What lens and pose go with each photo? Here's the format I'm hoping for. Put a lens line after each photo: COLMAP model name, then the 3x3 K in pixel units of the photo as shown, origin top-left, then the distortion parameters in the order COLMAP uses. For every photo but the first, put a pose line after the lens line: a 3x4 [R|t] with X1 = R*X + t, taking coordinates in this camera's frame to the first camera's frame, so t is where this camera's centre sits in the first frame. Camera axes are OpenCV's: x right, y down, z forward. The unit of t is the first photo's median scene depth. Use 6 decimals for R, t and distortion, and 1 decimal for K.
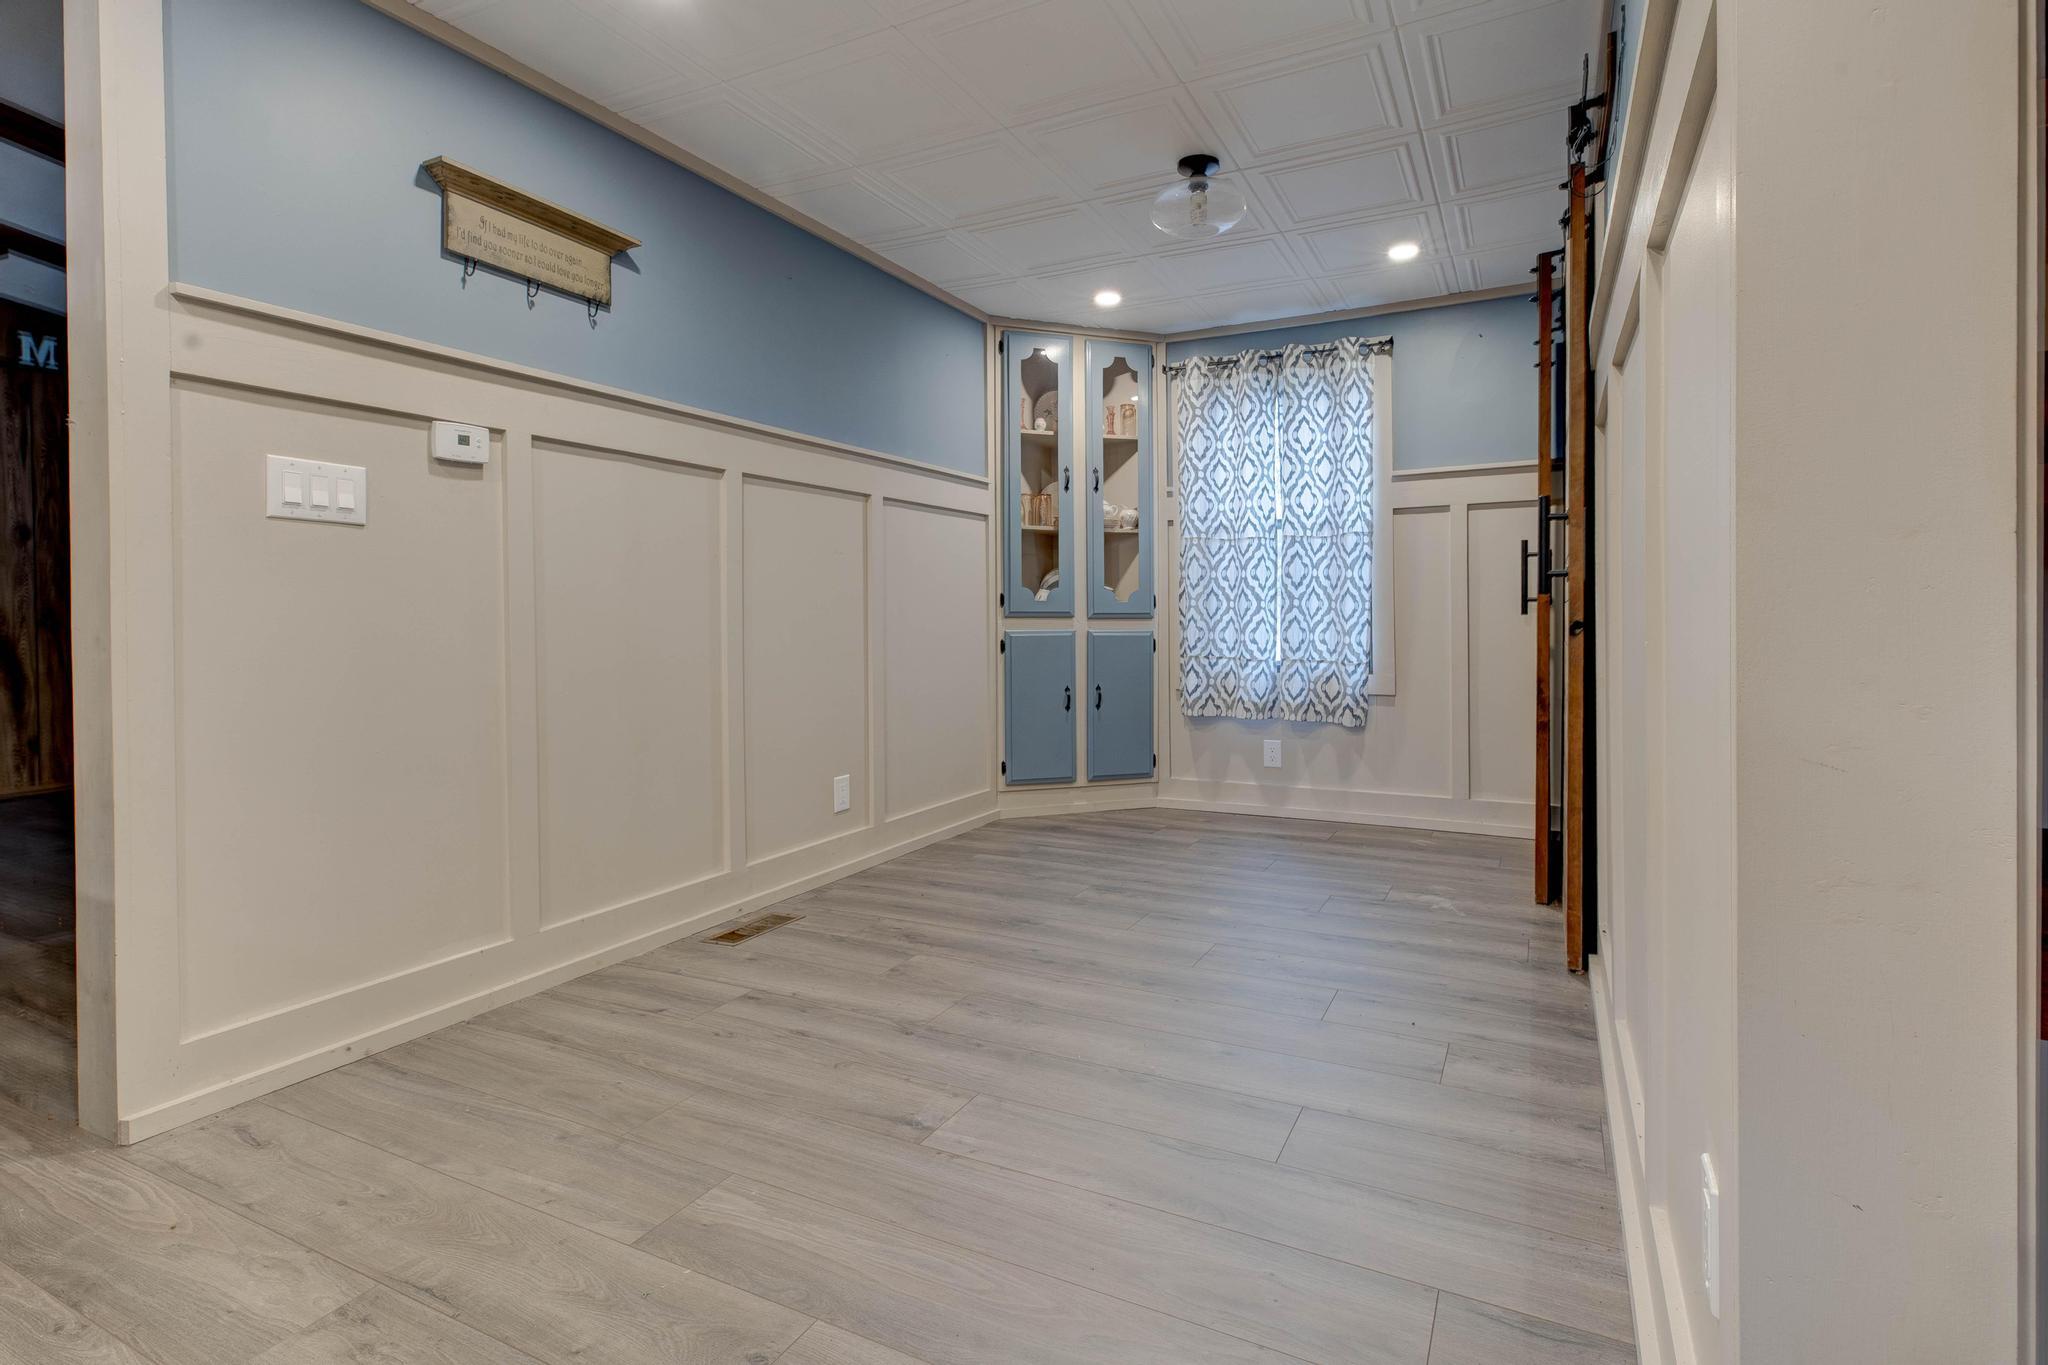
lens RADIAL K [[954.2, 0, 1111.3], [0, 954.2, 620.8], [0, 0, 1]] dist [0.011404, -0.002027]
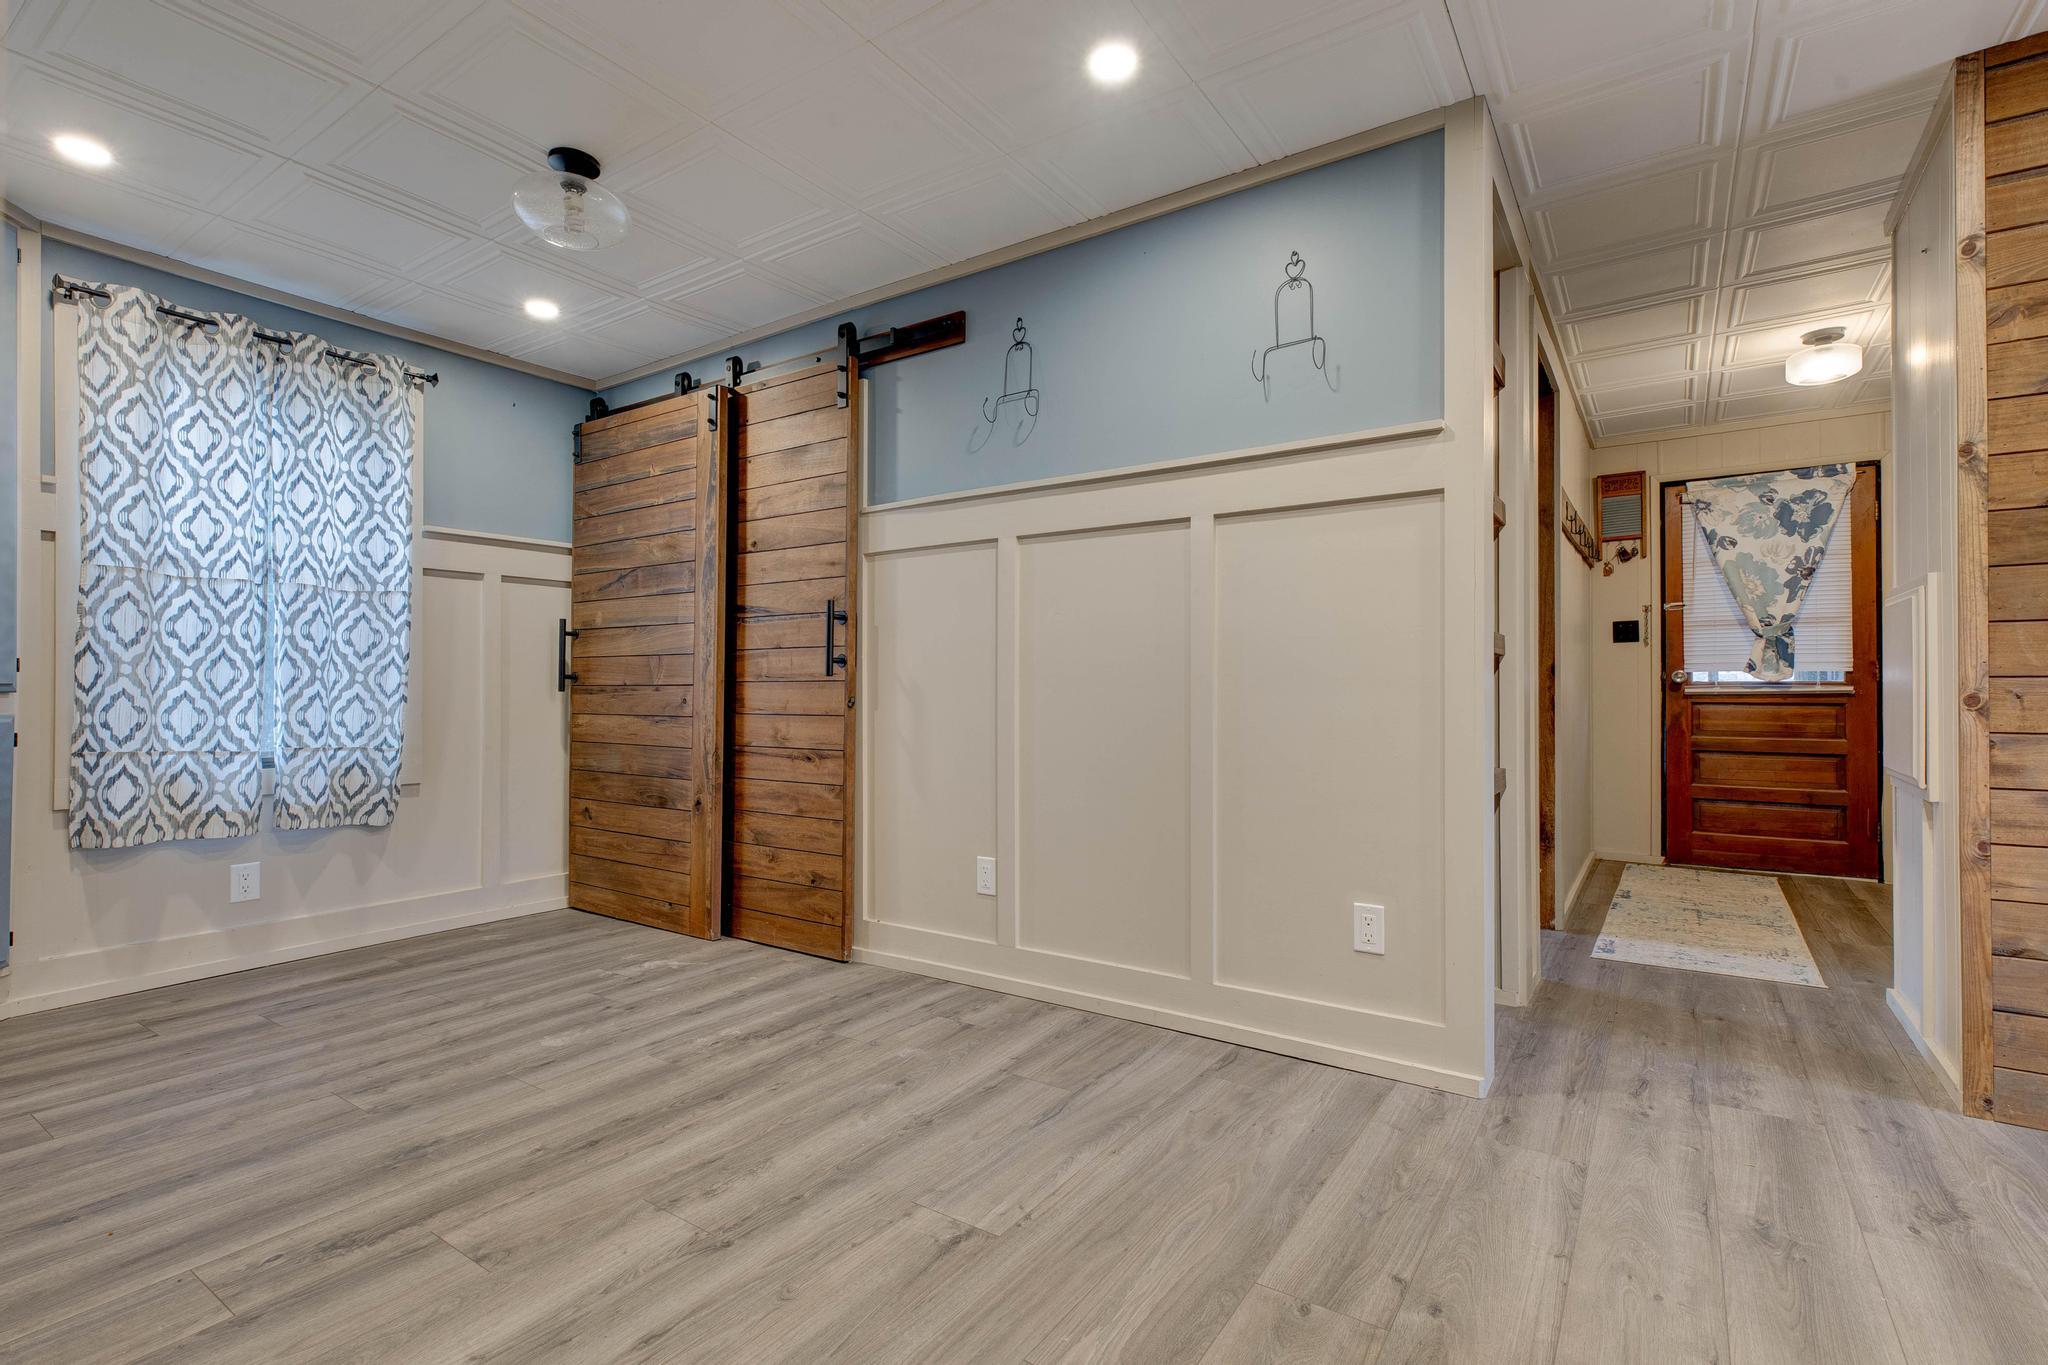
lens RADIAL K [[954.2, 0, 992.9], [0, 954.2, 682.0], [0, 0, 1]] dist [0.011404, -0.002027]
pose [[0.189575, 0.014141, 0.981764, -0.463324], [0.000165, 0.999896, -0.014435, -0.001113], [-0.981866, 0.002899, 0.189553, 0.326221]]
